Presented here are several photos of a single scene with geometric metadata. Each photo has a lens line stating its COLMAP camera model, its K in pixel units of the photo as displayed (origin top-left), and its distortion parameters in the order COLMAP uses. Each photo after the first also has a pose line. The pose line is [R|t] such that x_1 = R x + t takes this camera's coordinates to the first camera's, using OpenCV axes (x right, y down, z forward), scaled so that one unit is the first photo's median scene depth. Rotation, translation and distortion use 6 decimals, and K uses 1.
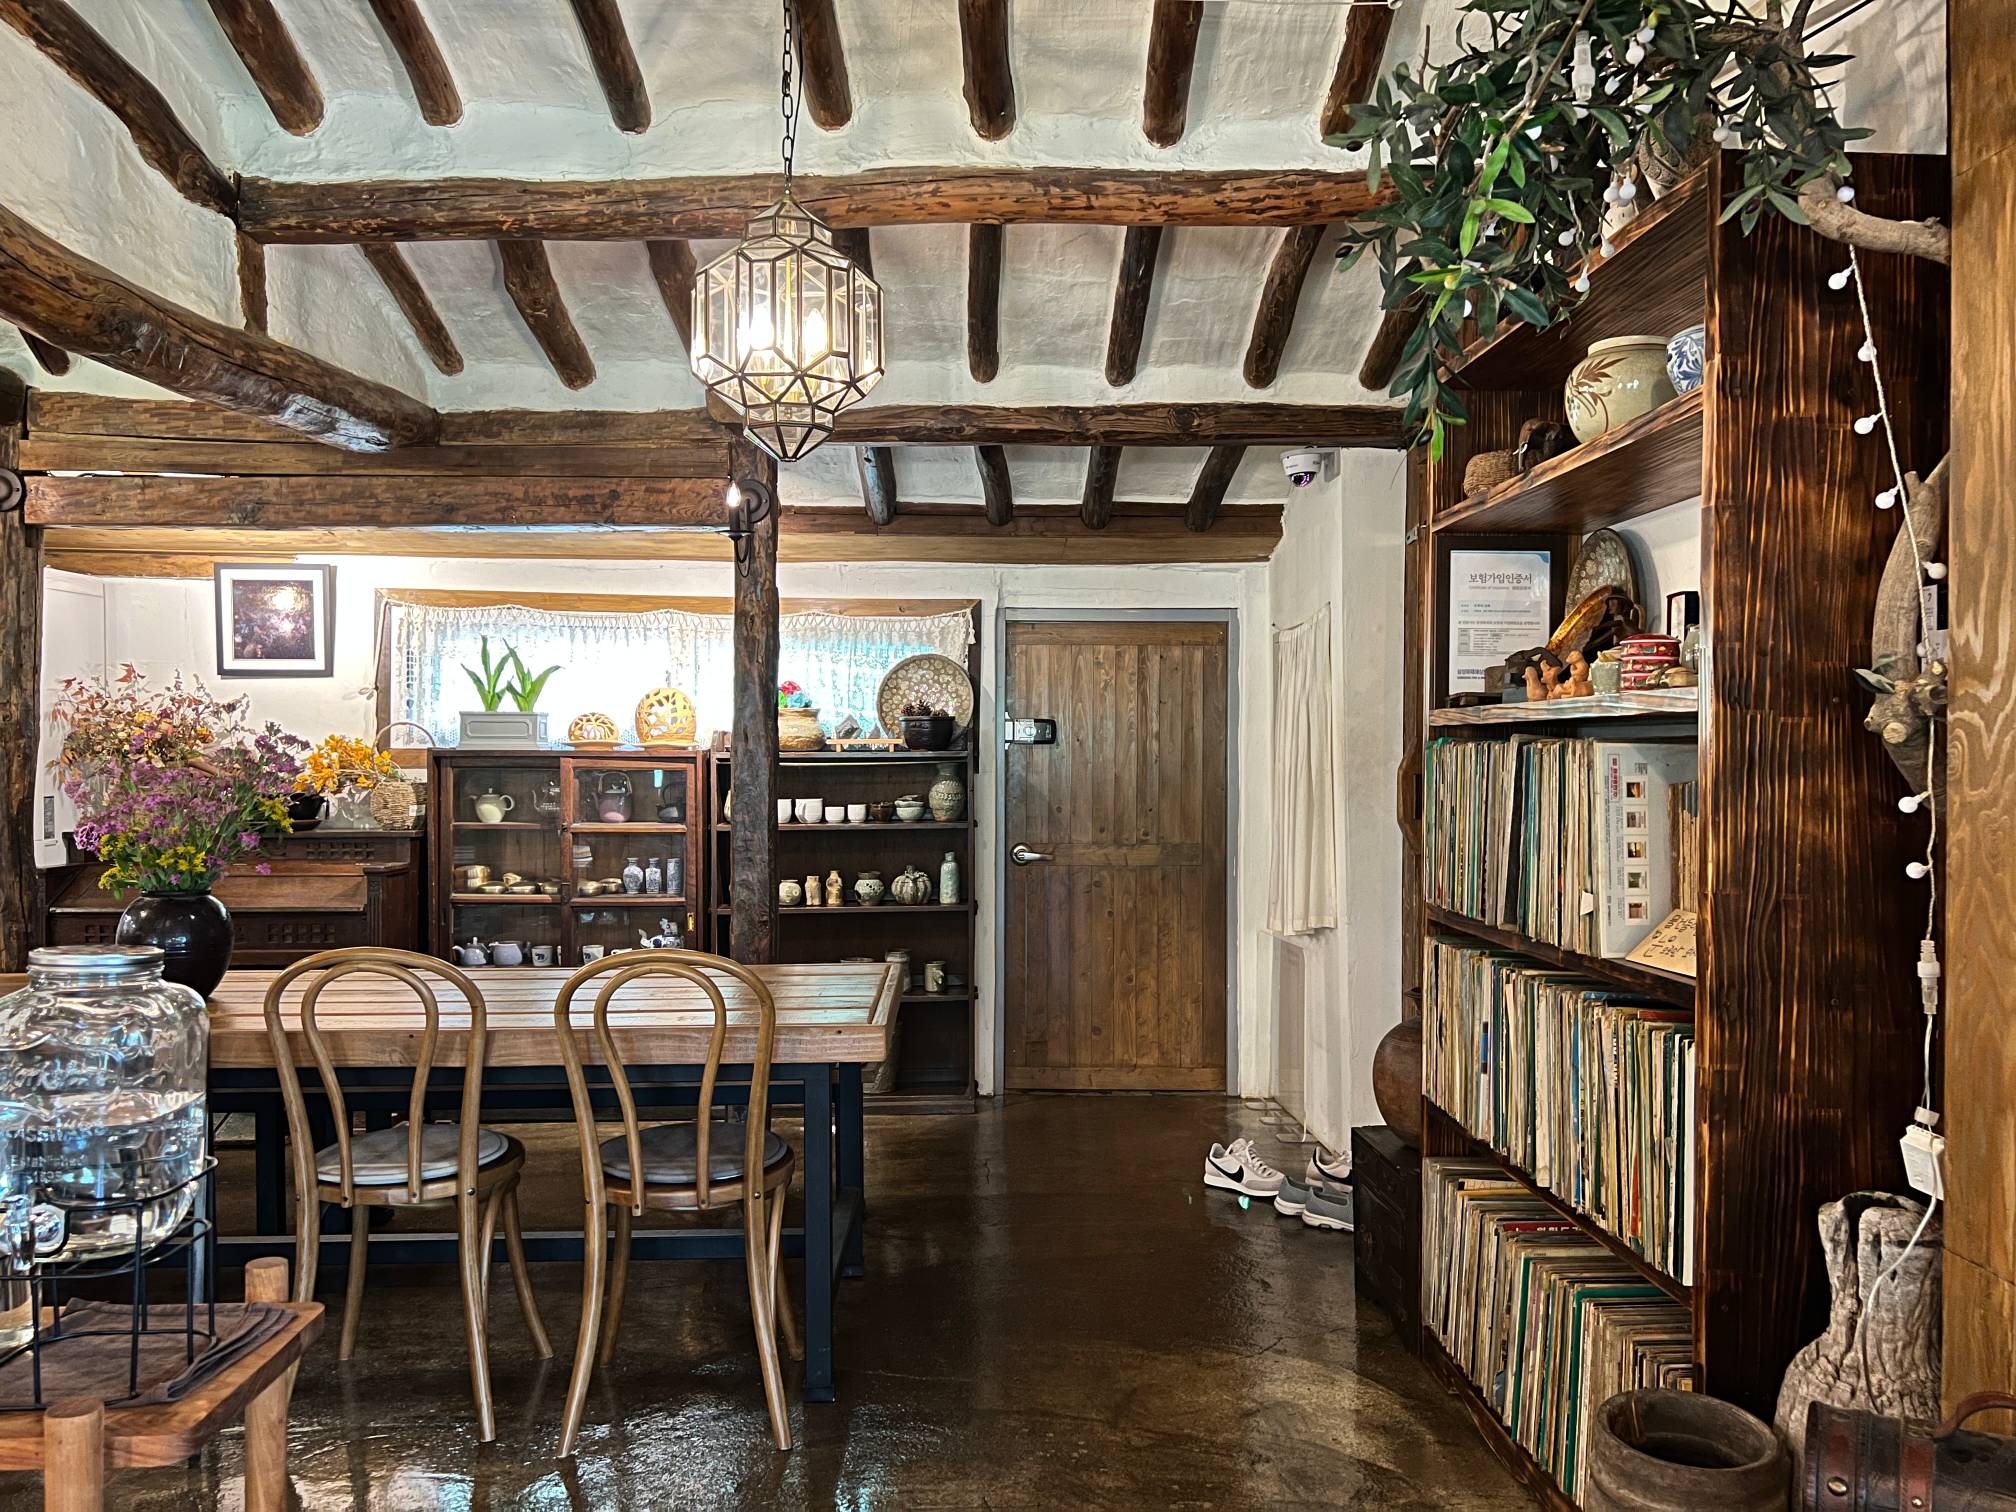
lens RADIAL K [[1512.5, 0, 1008.5], [0, 1512.5, 755.4], [0, 0, 1]] dist [0.053031, -0.062047]
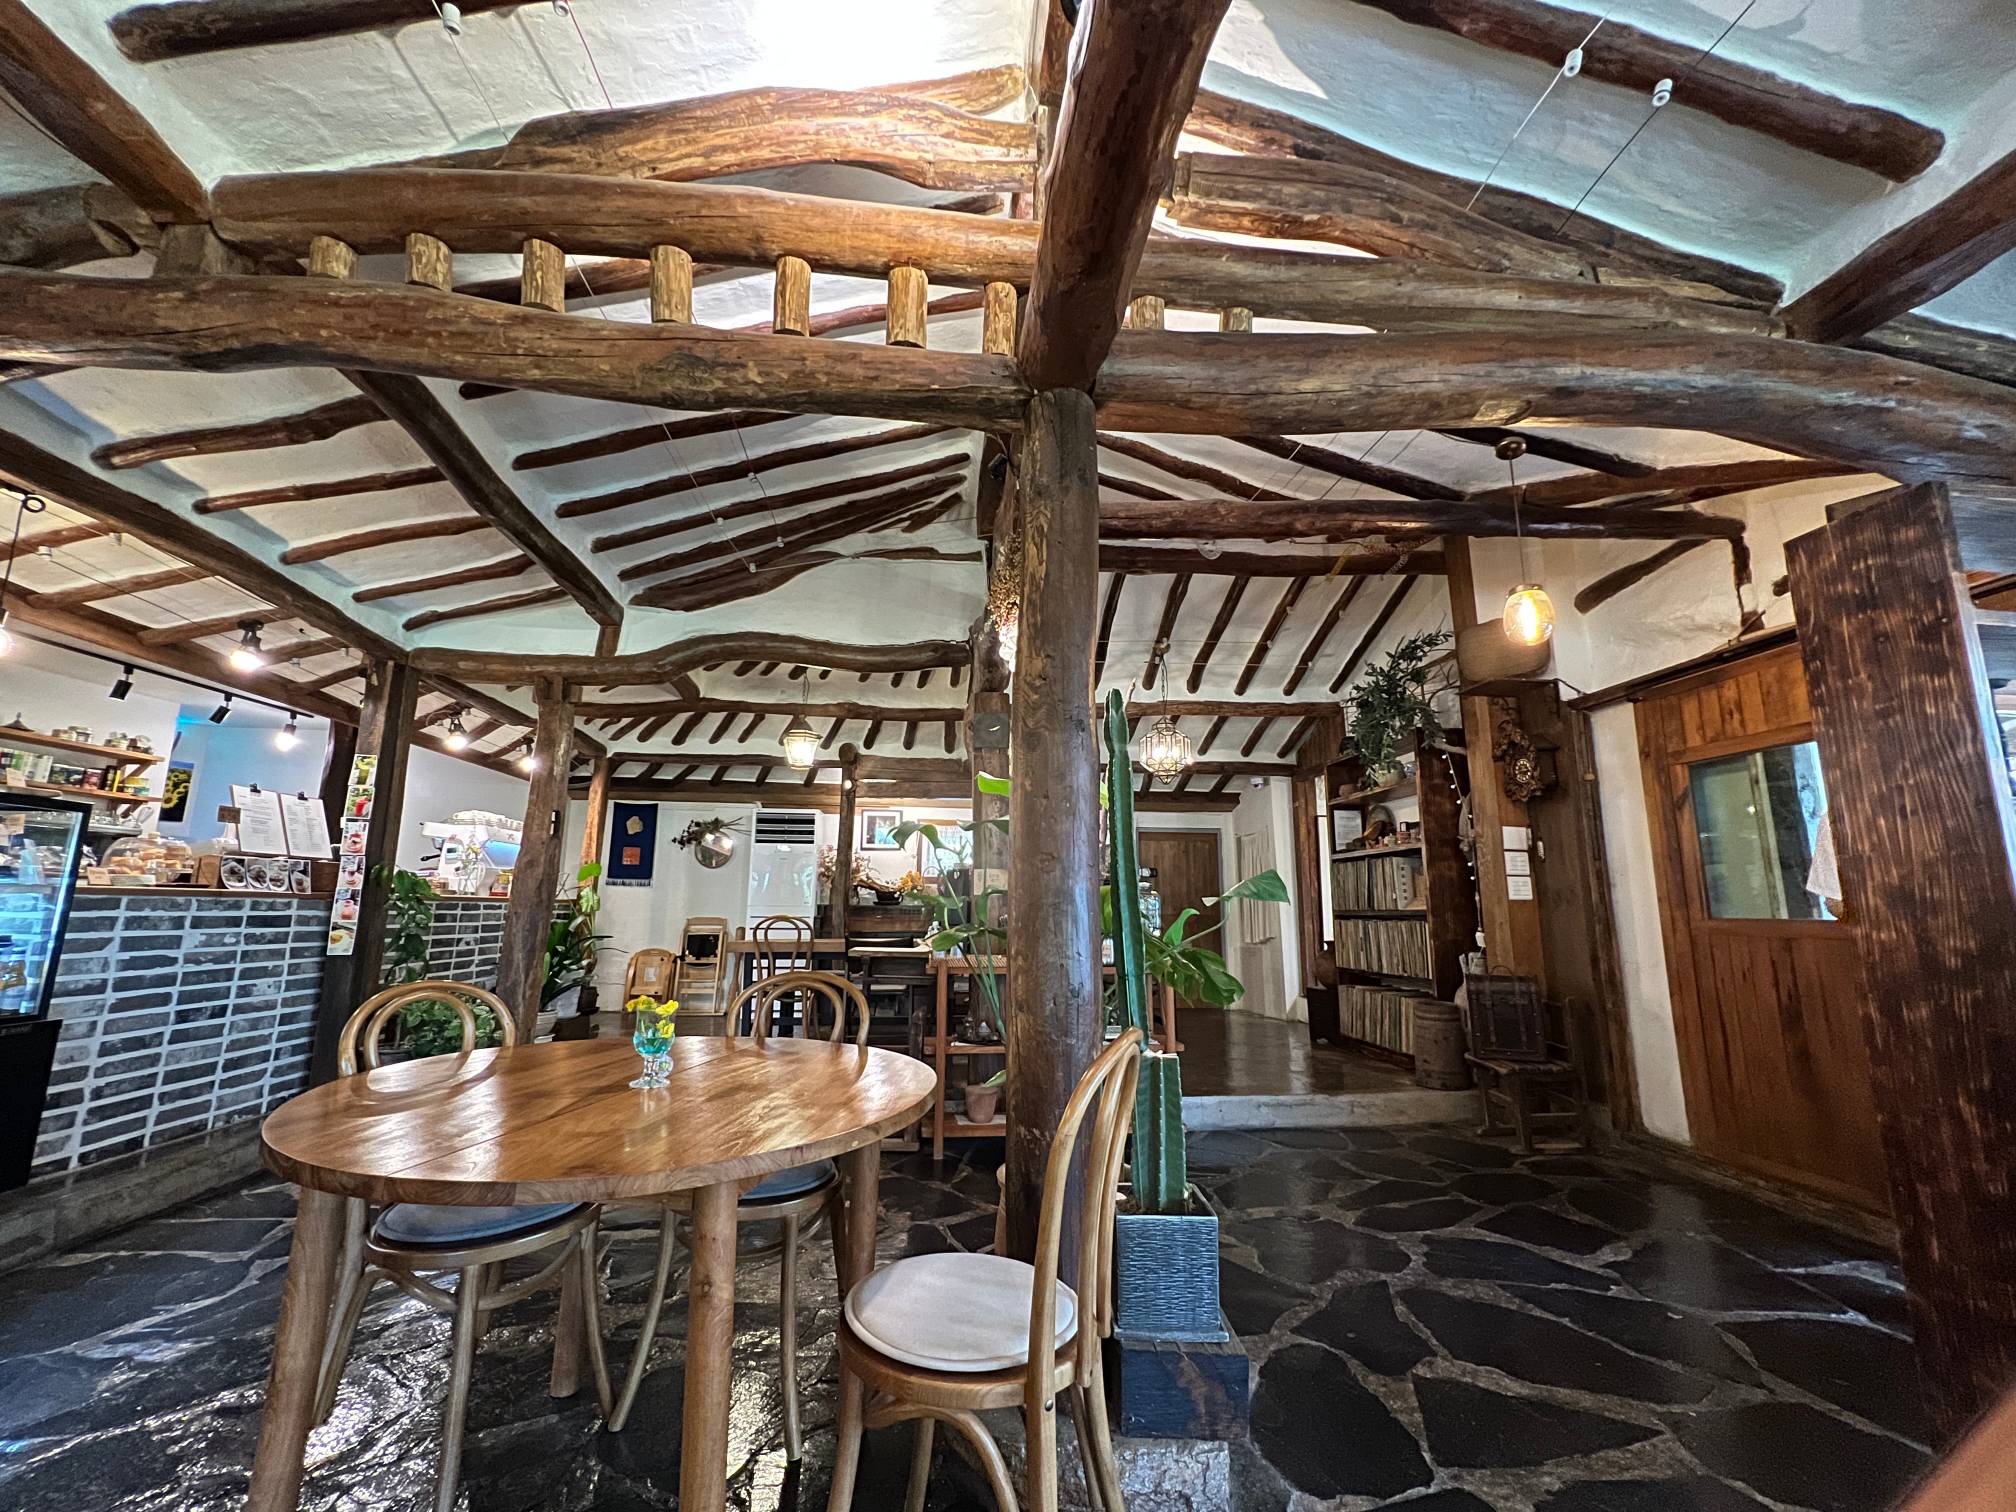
lens RADIAL K [[811.1, 0, 999.7], [0, 811.1, 760.4], [0, 0, 1]] dist [-0.004476, 0.000883]
pose [[0.999292, 0.012605, 0.035457, -0.494495], [-0.005716, 0.982141, -0.188061, 0.099154], [-0.037194, 0.187725, 0.981517, -0.757945]]
